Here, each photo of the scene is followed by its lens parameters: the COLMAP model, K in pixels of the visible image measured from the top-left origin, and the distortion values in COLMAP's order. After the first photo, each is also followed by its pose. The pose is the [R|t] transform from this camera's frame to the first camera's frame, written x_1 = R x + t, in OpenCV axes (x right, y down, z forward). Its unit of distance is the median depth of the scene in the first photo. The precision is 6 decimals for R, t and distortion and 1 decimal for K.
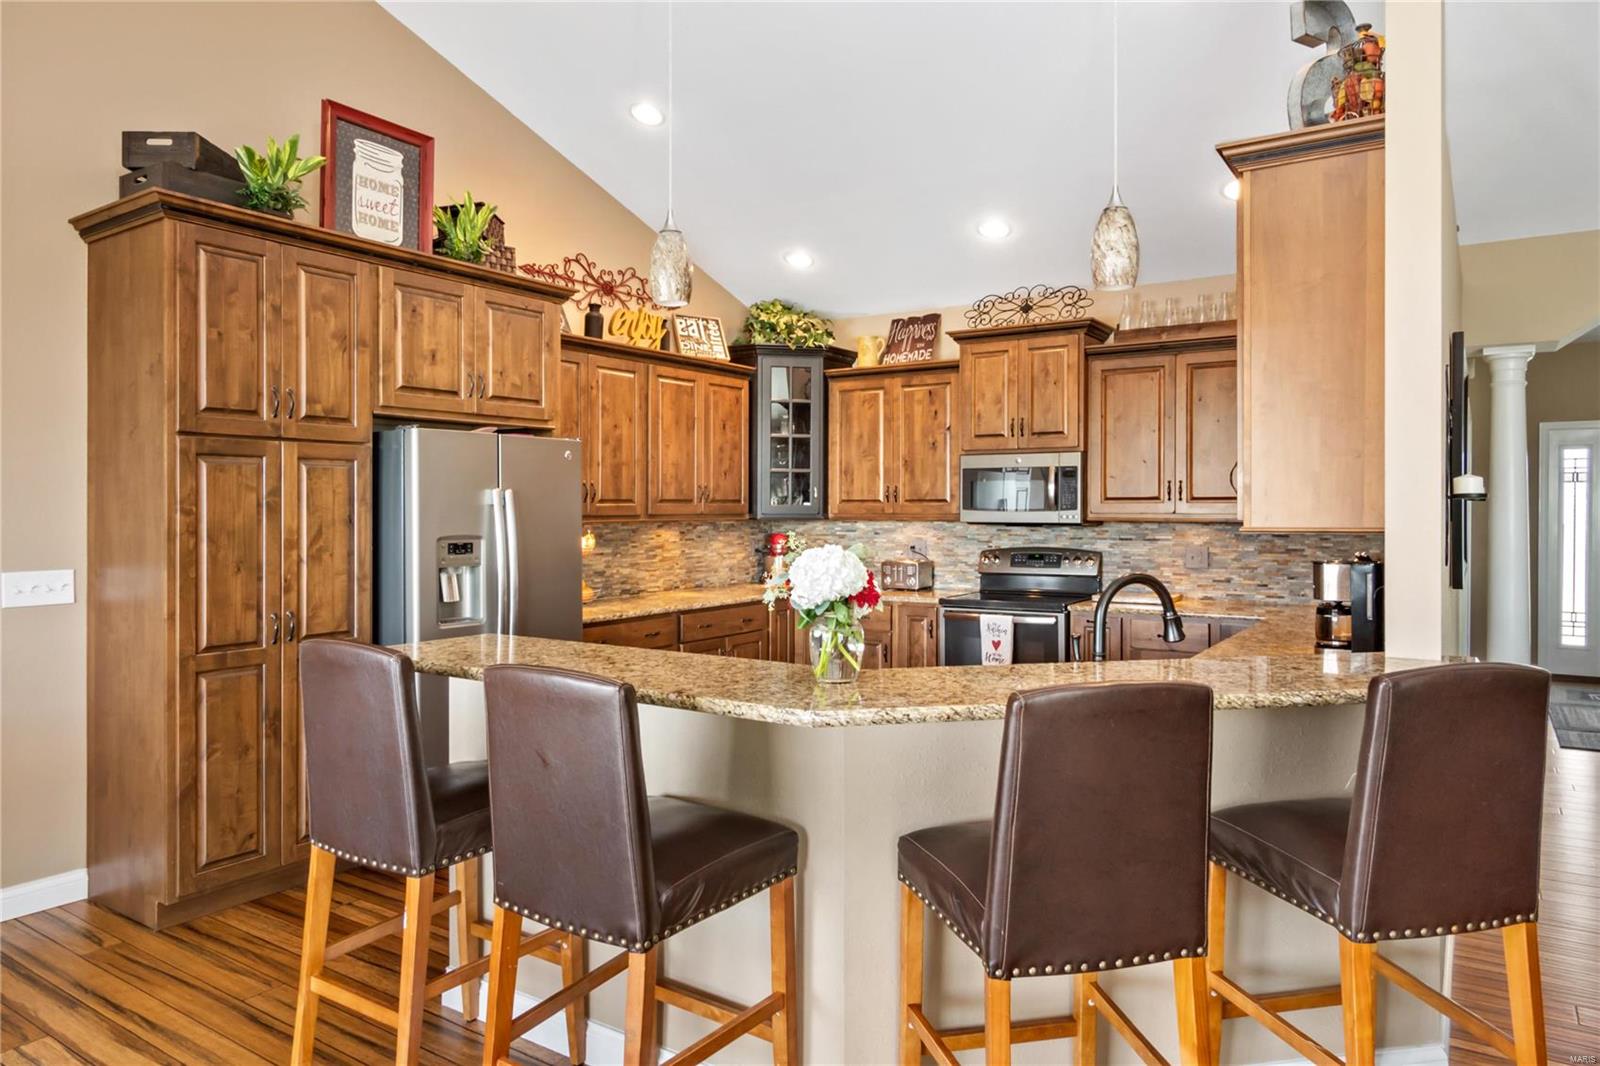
lens RADIAL K [[1030.2, 0, 797.7], [0, 1030.2, 507.7], [0, 0, 1]] dist [-0.003684, -0.001704]
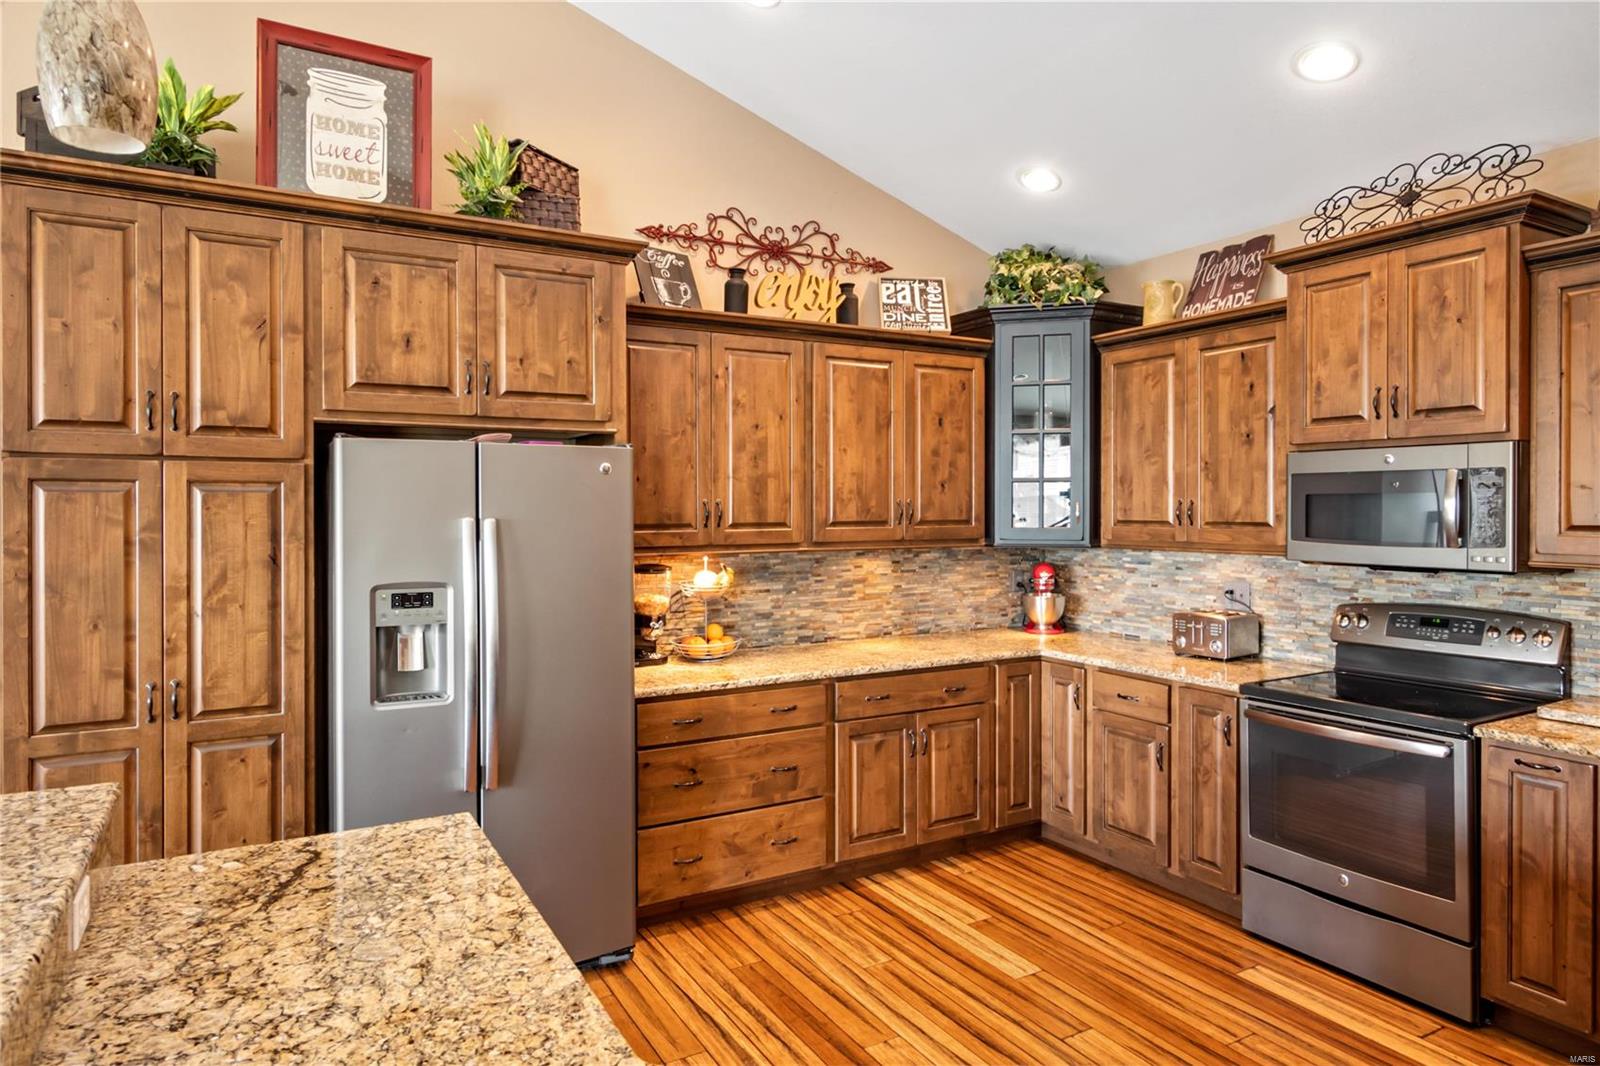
lens RADIAL K [[957.1, 0, 802.7], [0, 957.1, 506.9], [0, 0, 1]] dist [0.001089, -0.002111]
pose [[0.894367, -0.000140, -0.447334, 0.161883], [0.000360, 1.000000, 0.000406, -0.019258], [0.447334, -0.000524, 0.894367, 0.370600]]
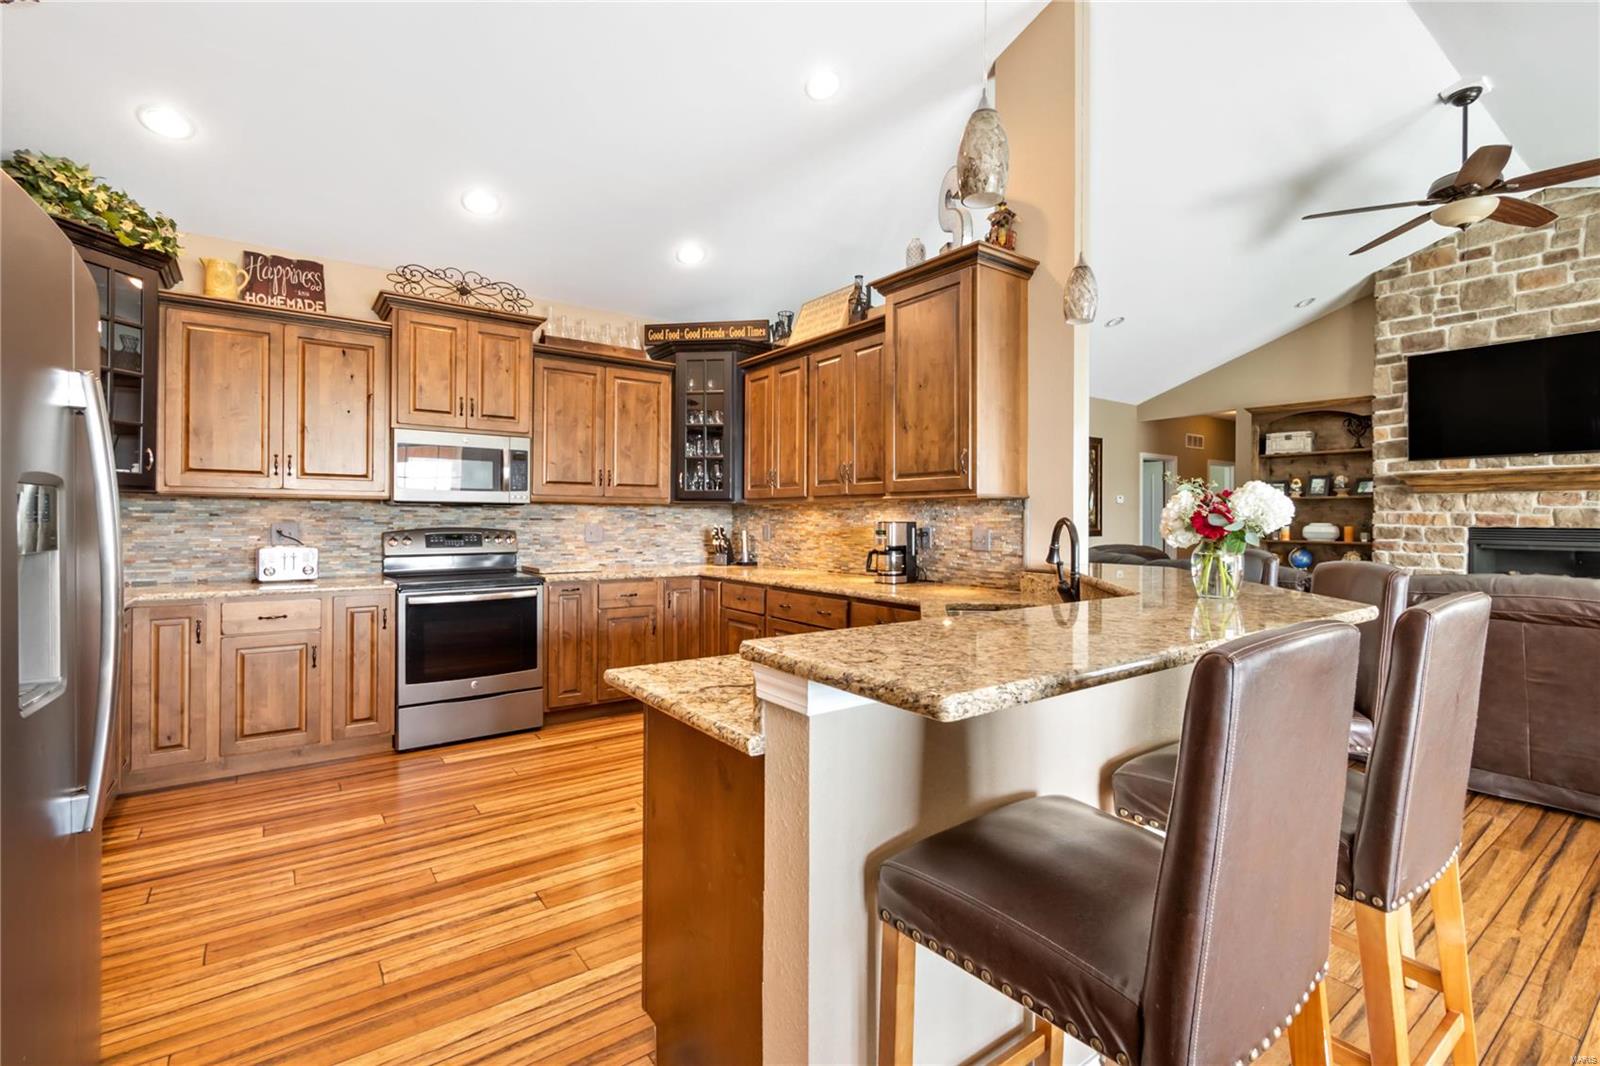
lens RADIAL K [[716.0, 0, 819.6], [0, 716.0, 511.6], [0, 0, 1]] dist [-0.000994, -0.000344]
pose [[0.331221, 0.011906, 0.943478, -0.332771], [-0.006919, 0.999924, -0.010189, 0.028920], [-0.943528, -0.003153, 0.331279, 0.449062]]
